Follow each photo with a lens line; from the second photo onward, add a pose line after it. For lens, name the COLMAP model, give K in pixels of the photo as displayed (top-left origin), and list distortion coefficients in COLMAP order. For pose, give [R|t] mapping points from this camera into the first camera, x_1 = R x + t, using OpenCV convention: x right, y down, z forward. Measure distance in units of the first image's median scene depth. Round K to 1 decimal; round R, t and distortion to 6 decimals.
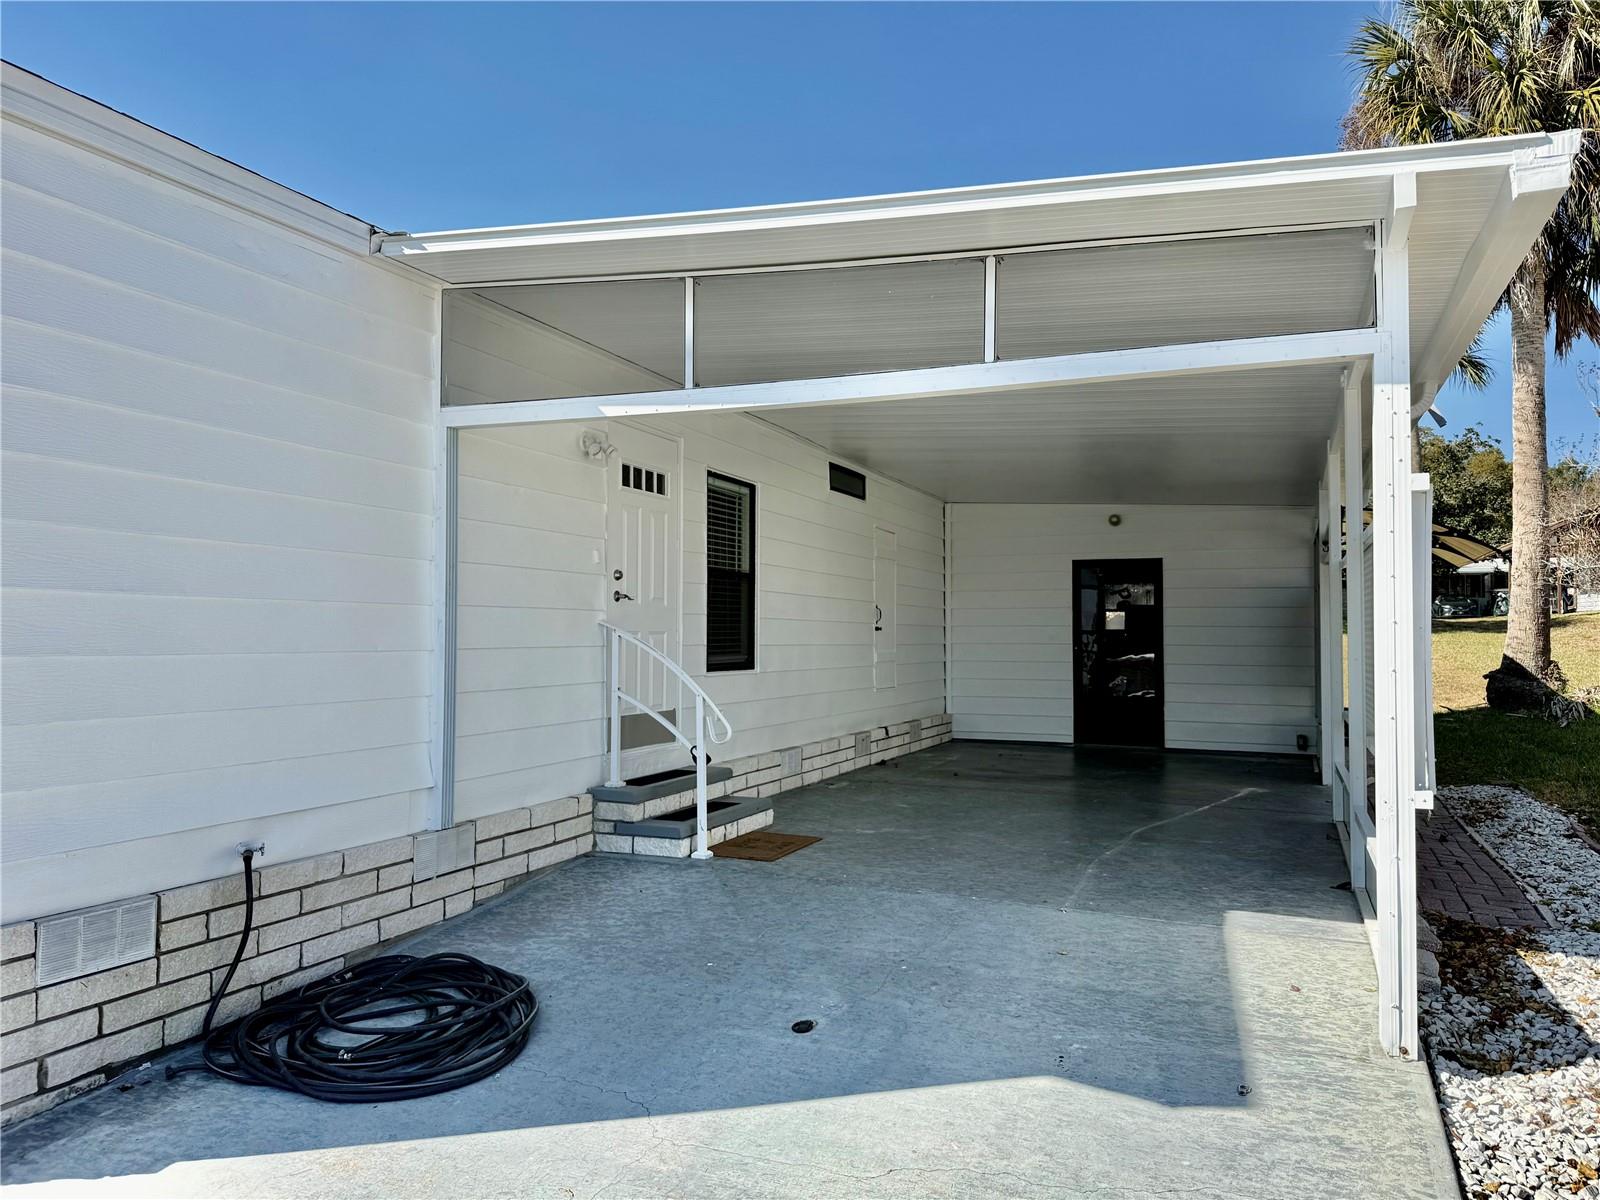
lens RADIAL K [[1216.0, 0, 751.7], [0, 1216.0, 616.1], [0, 0, 1]] dist [0.079215, -0.106742]
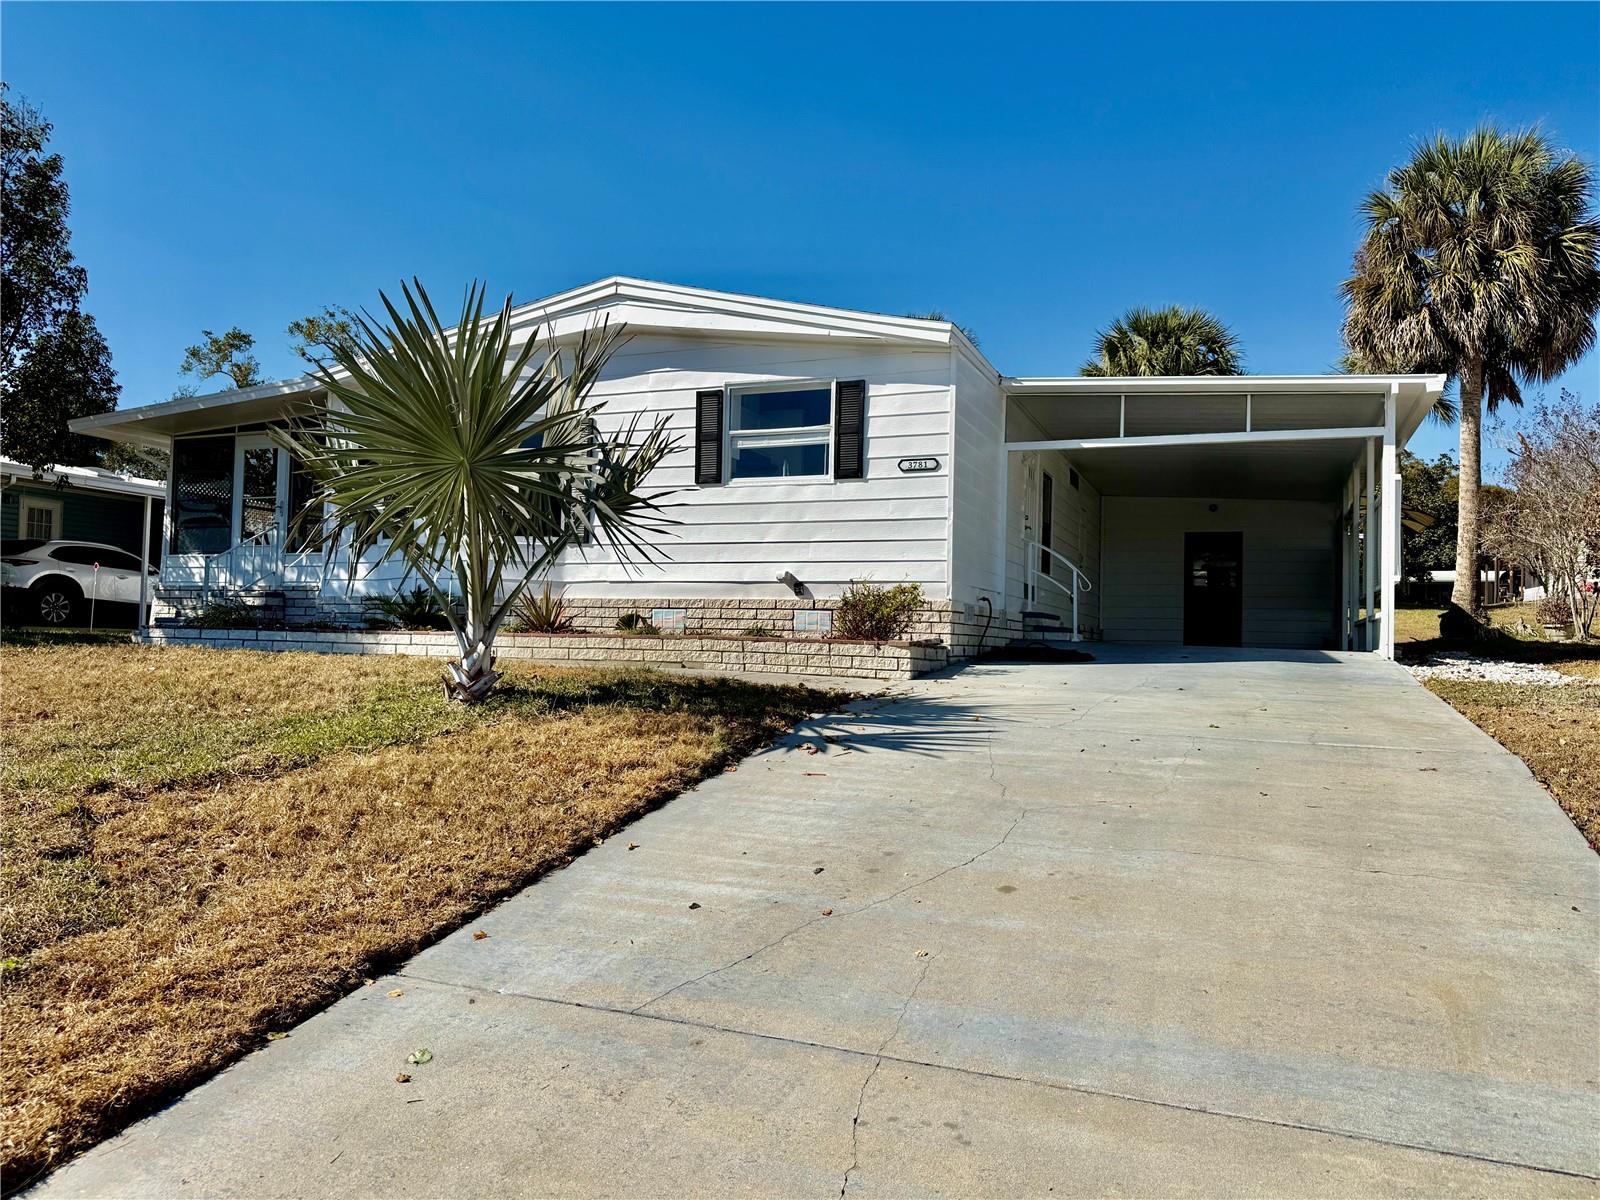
lens RADIAL K [[1115.1, 0, 803.2], [0, 1115.1, 605.5], [0, 0, 1]] dist [0.125571, -0.194706]
pose [[0.999659, 0.022375, 0.013449, -0.266704], [-0.022317, 0.999741, -0.004450, 0.070489], [-0.013545, 0.004148, 0.999900, -0.498128]]
